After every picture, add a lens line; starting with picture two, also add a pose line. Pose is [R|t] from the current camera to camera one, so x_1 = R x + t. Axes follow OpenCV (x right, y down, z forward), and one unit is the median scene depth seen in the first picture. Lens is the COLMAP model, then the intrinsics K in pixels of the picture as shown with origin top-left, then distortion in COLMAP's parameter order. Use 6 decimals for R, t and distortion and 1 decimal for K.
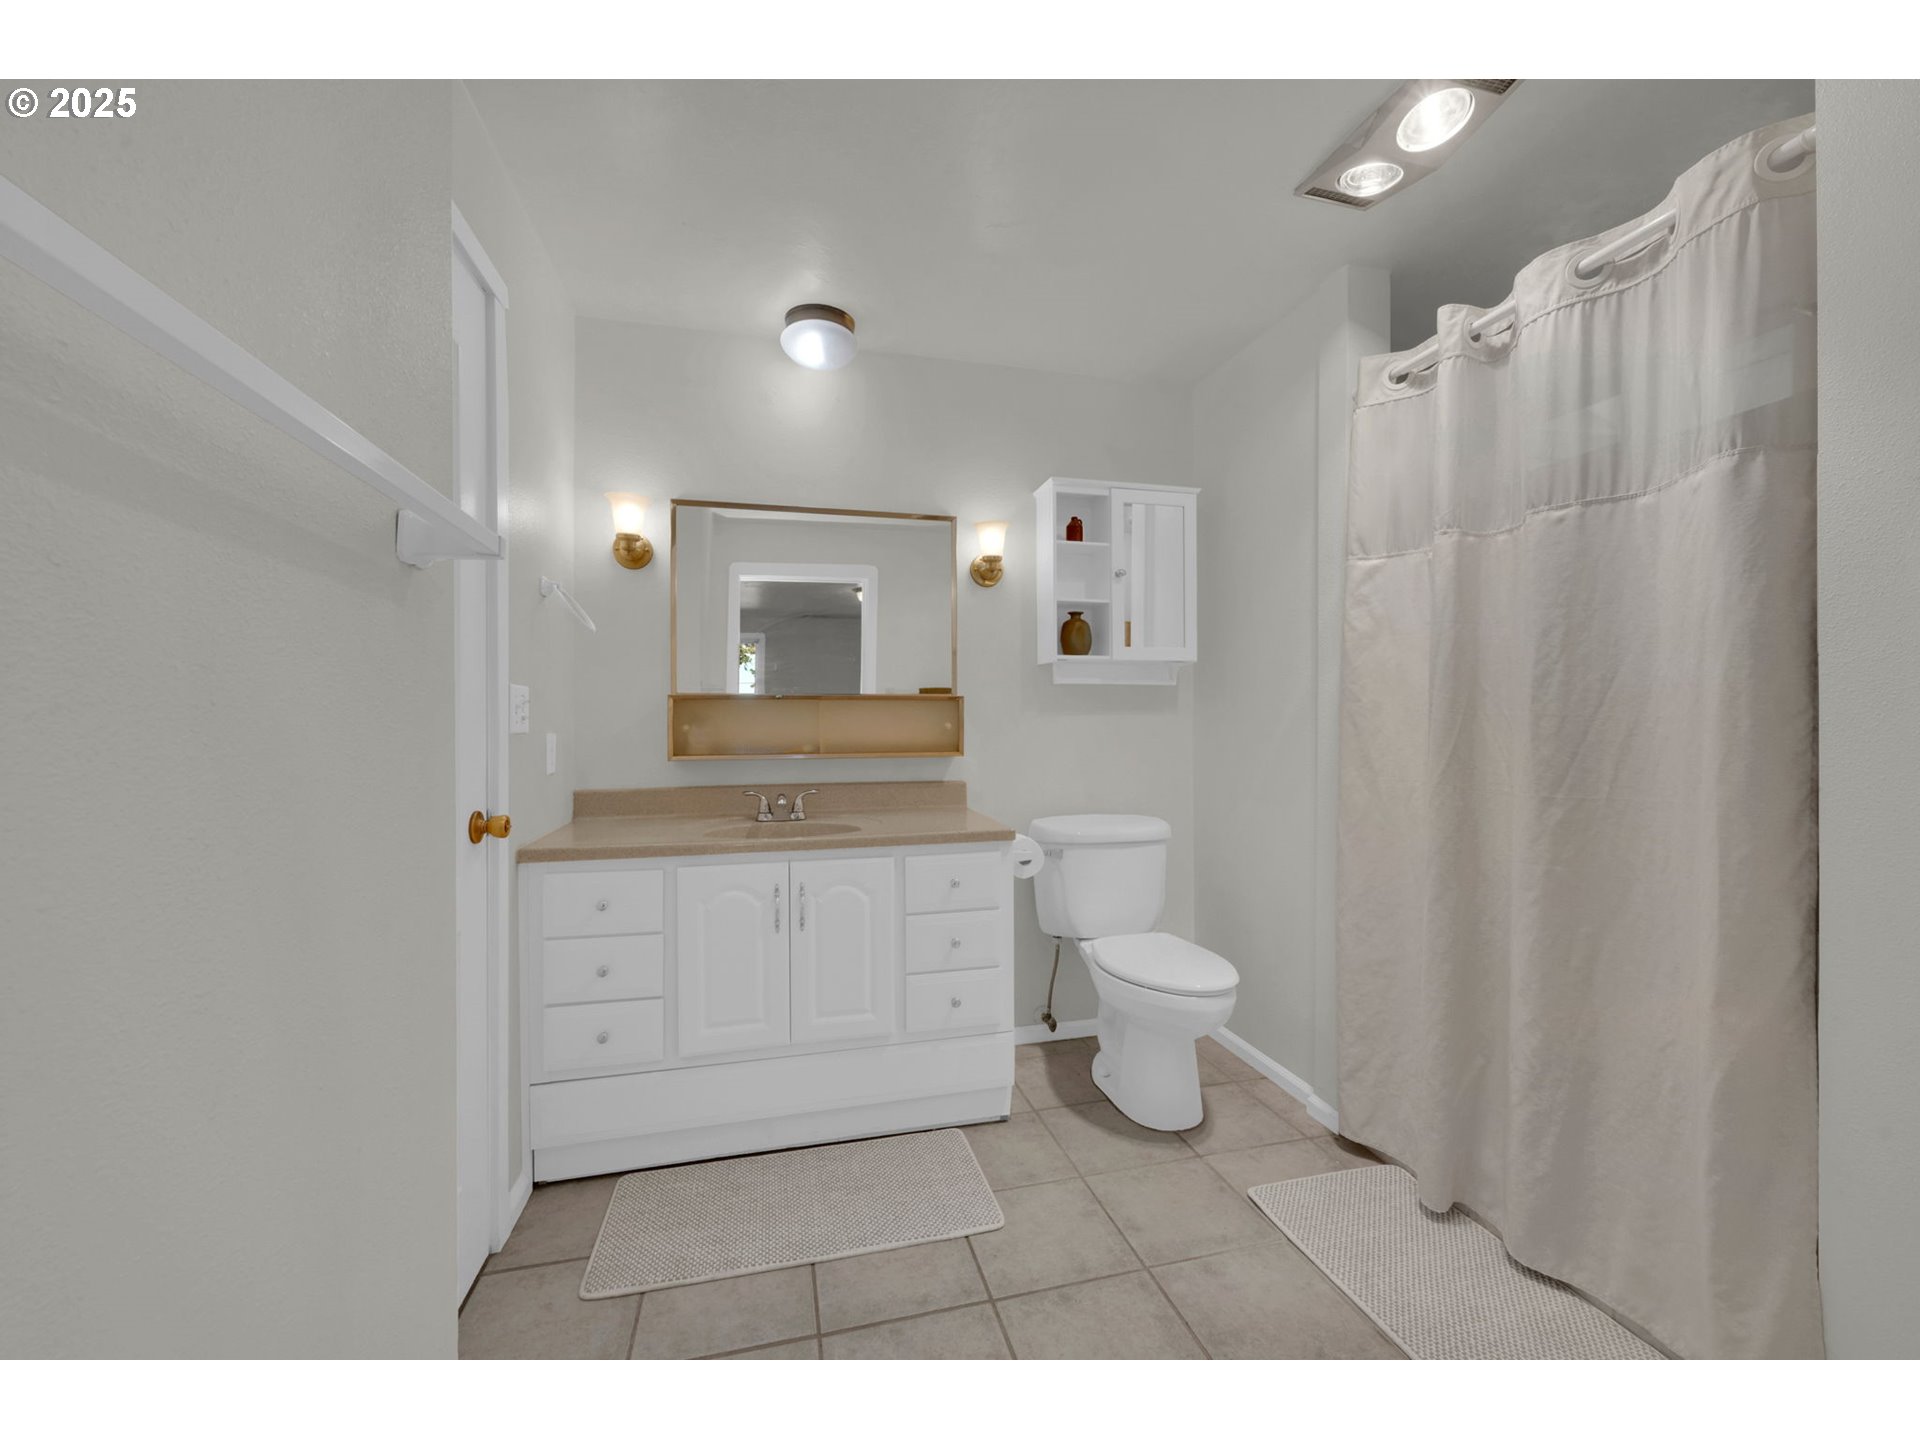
lens RADIAL K [[766.8, 0, 966.0], [0, 766.8, 723.1], [0, 0, 1]] dist [-0.000287, -0.000236]
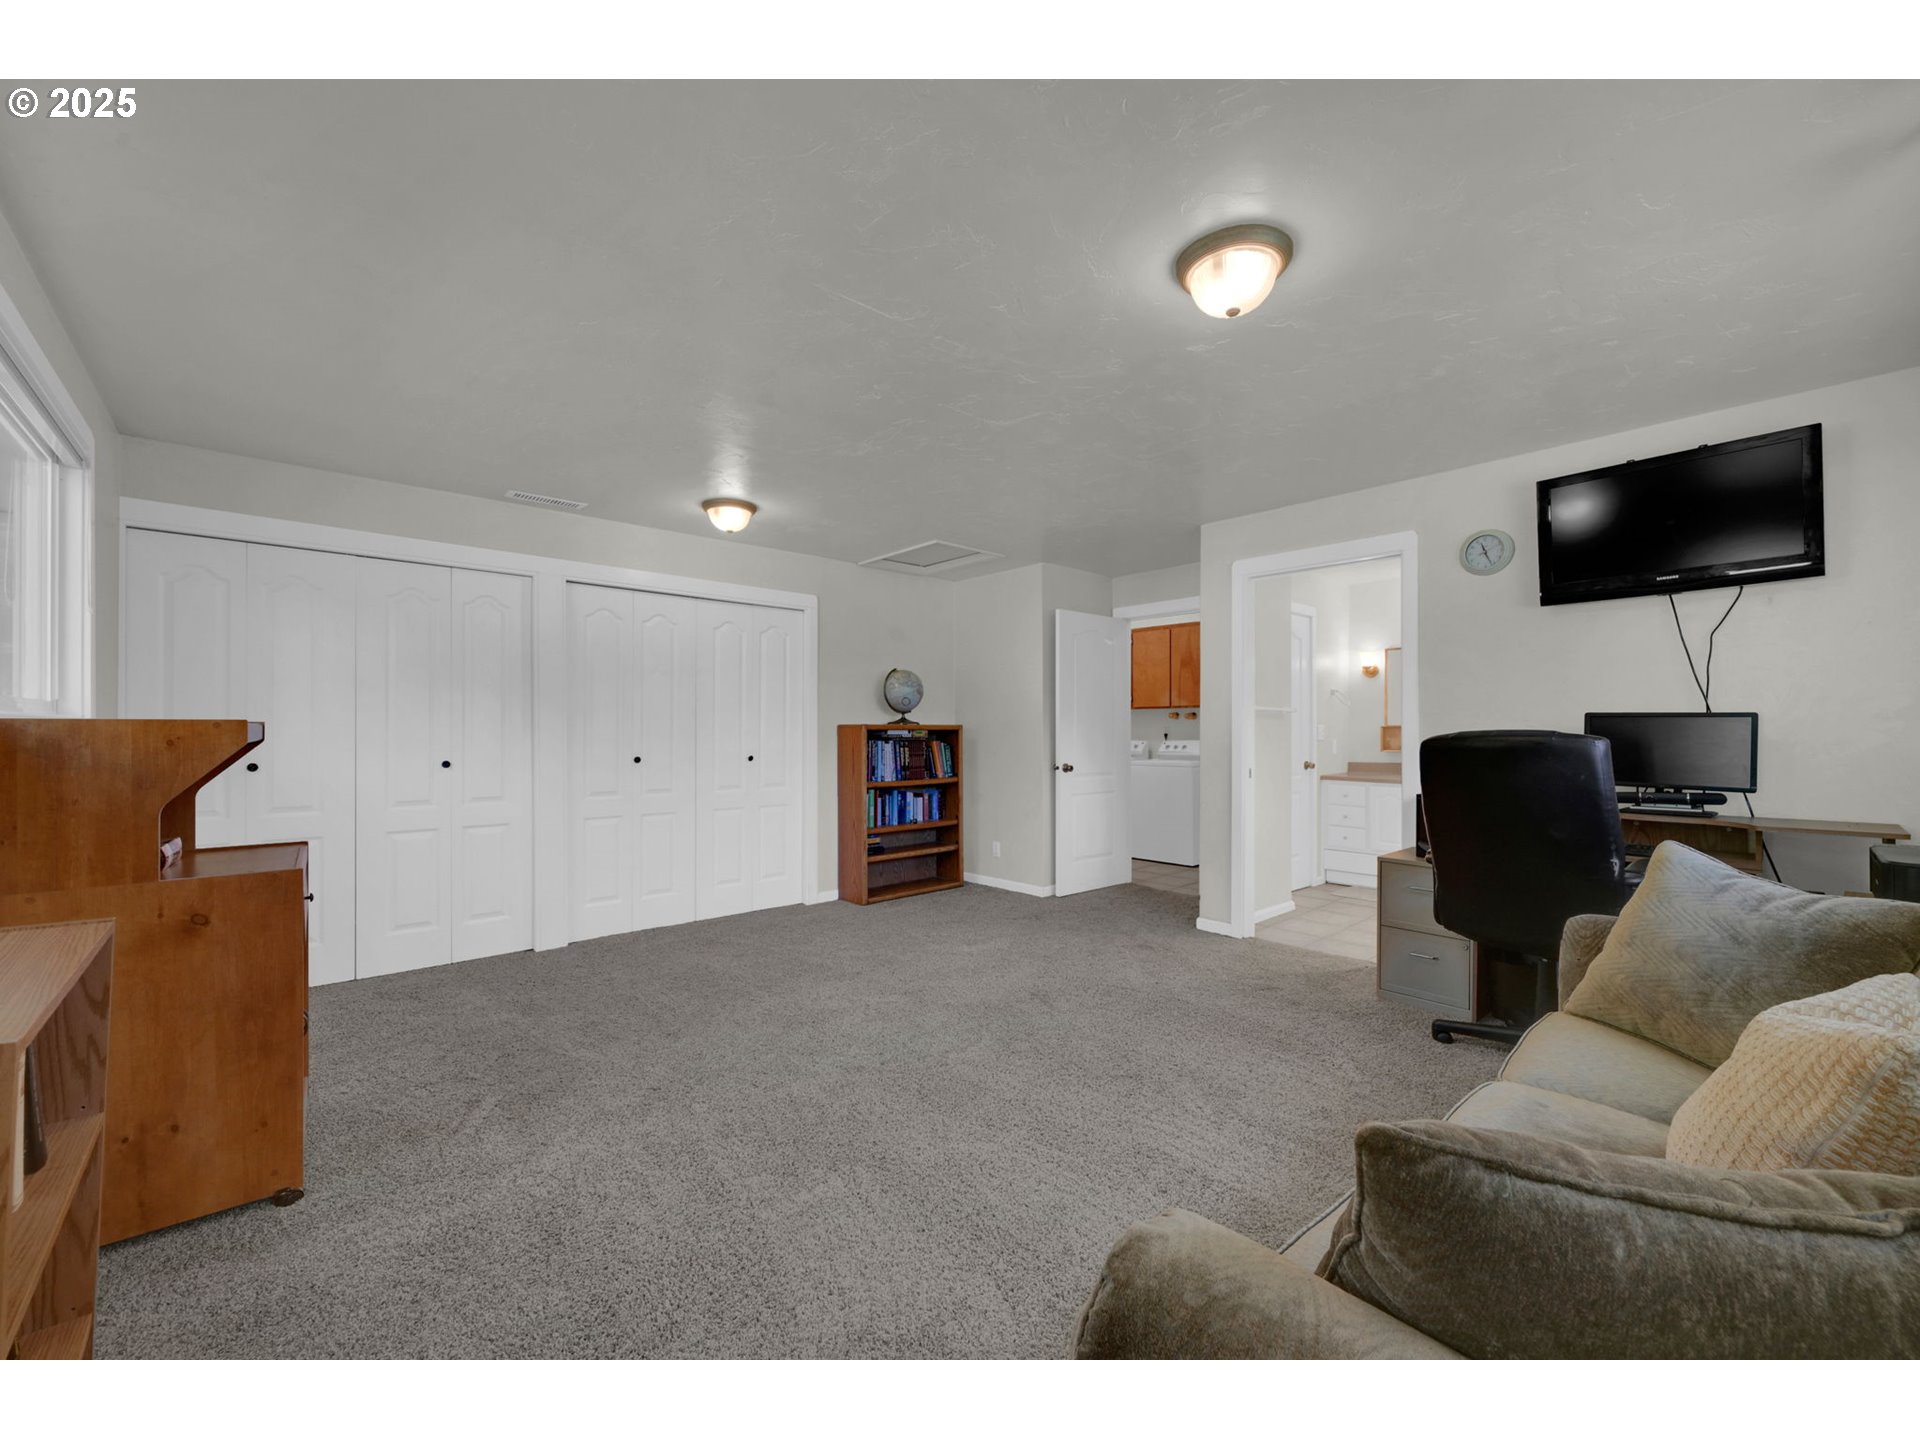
lens RADIAL K [[766.8, 0, 966.0], [0, 766.8, 723.1], [0, 0, 1]] dist [-0.000287, -0.000236]
pose [[0.465933, -0.000469, -0.884820, 1.602075], [-0.006324, 0.999973, -0.003861, -0.036453], [0.884798, 0.007394, 0.465917, -1.863414]]
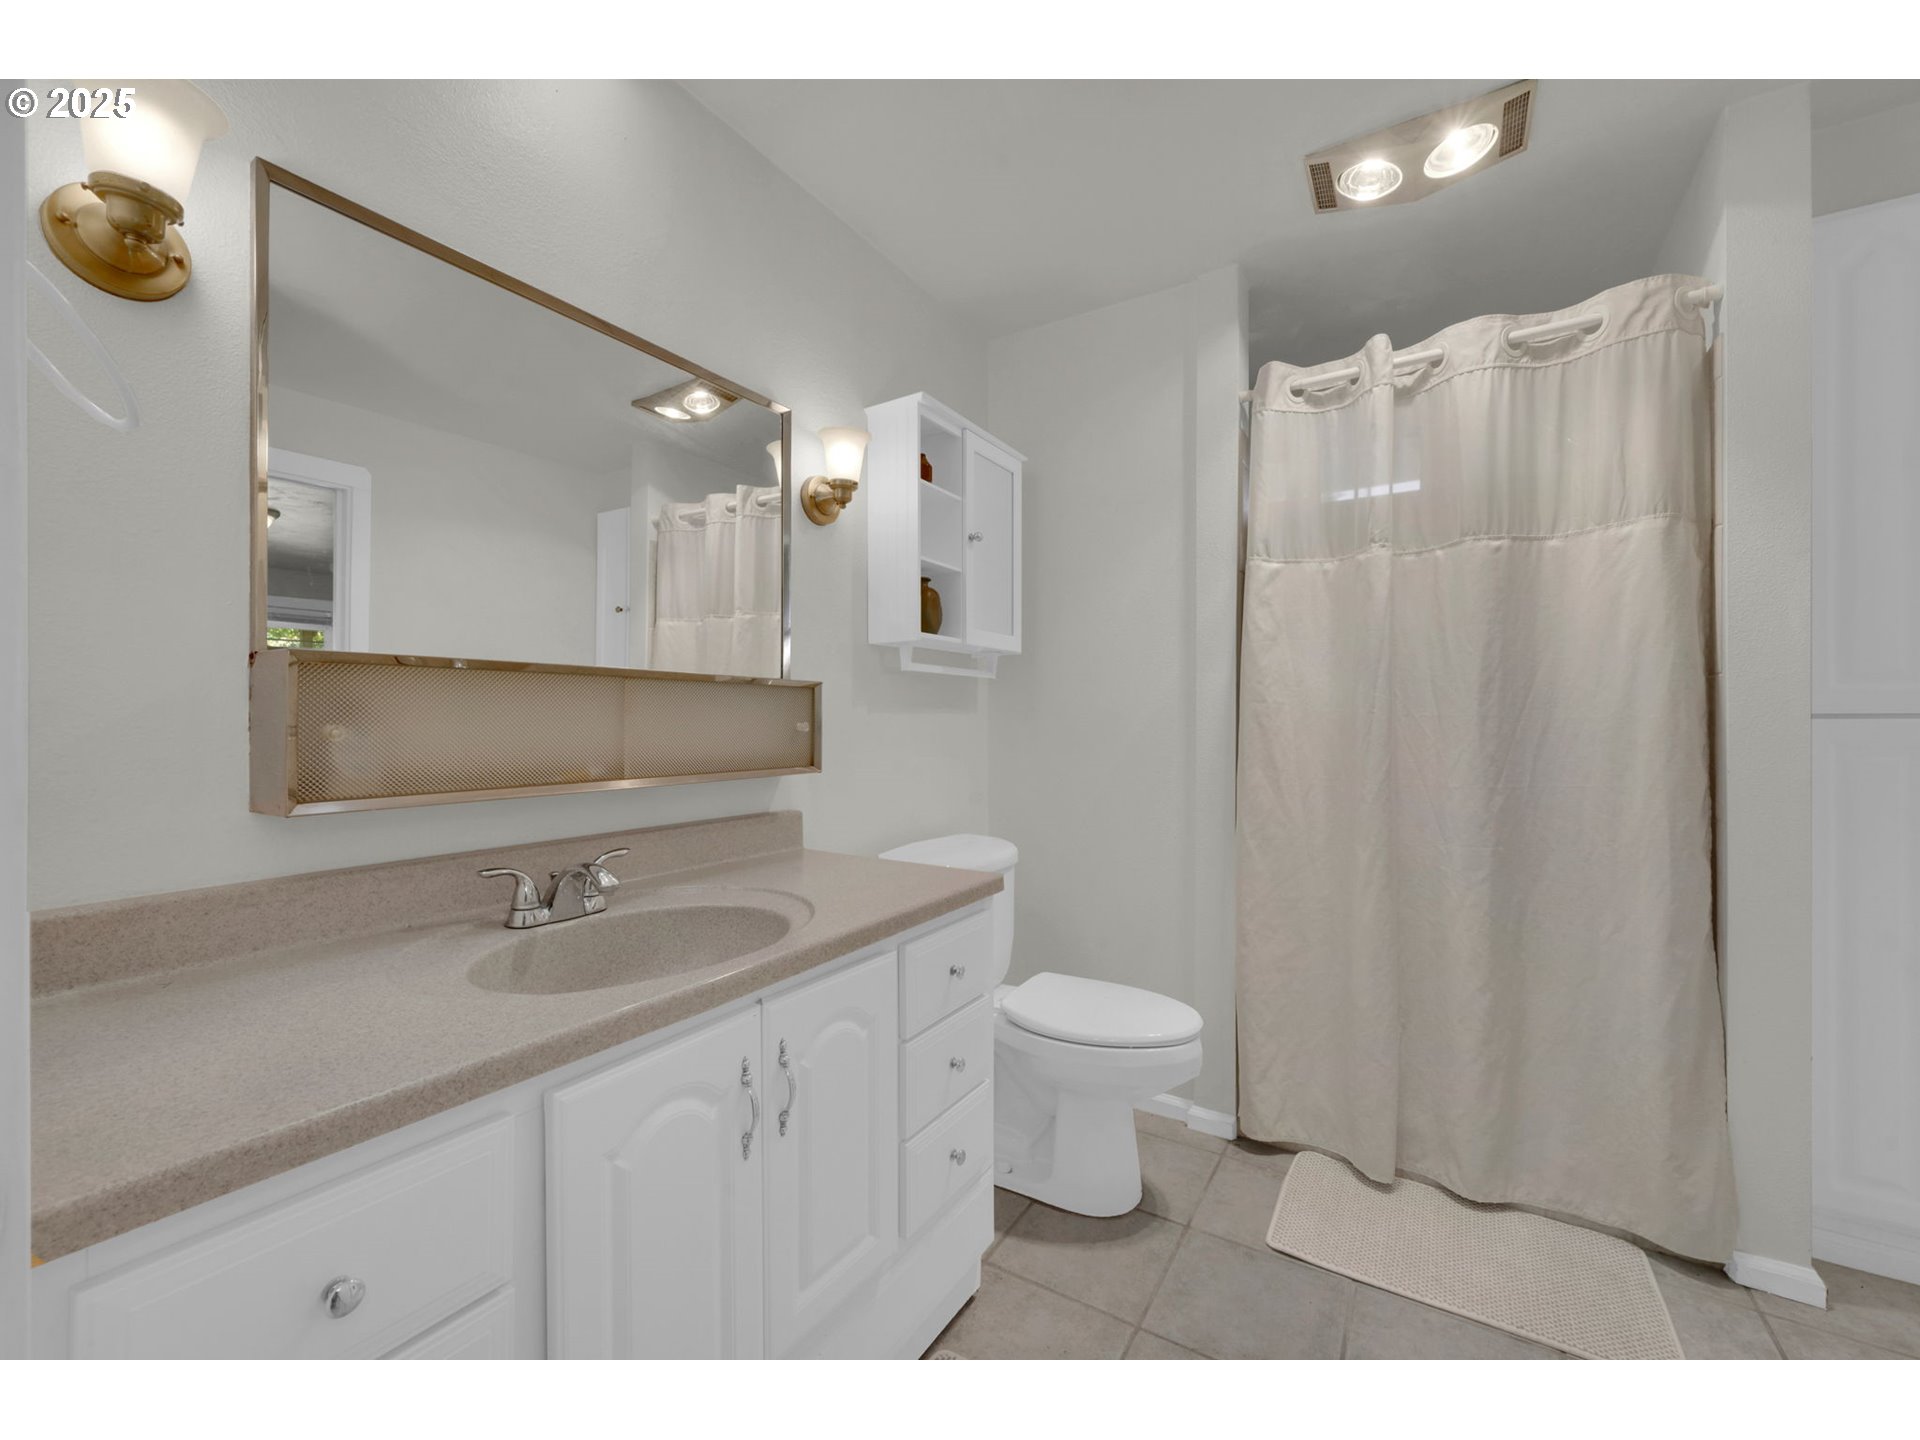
lens RADIAL K [[766.8, 0, 966.0], [0, 766.8, 723.1], [0, 0, 1]] dist [-0.000287, -0.000236]
pose [[0.723341, 0.001783, 0.690488, -0.544335], [-0.001153, 0.999998, -0.001375, 0.001901], [-0.690490, 0.000199, 0.723342, 0.635314]]
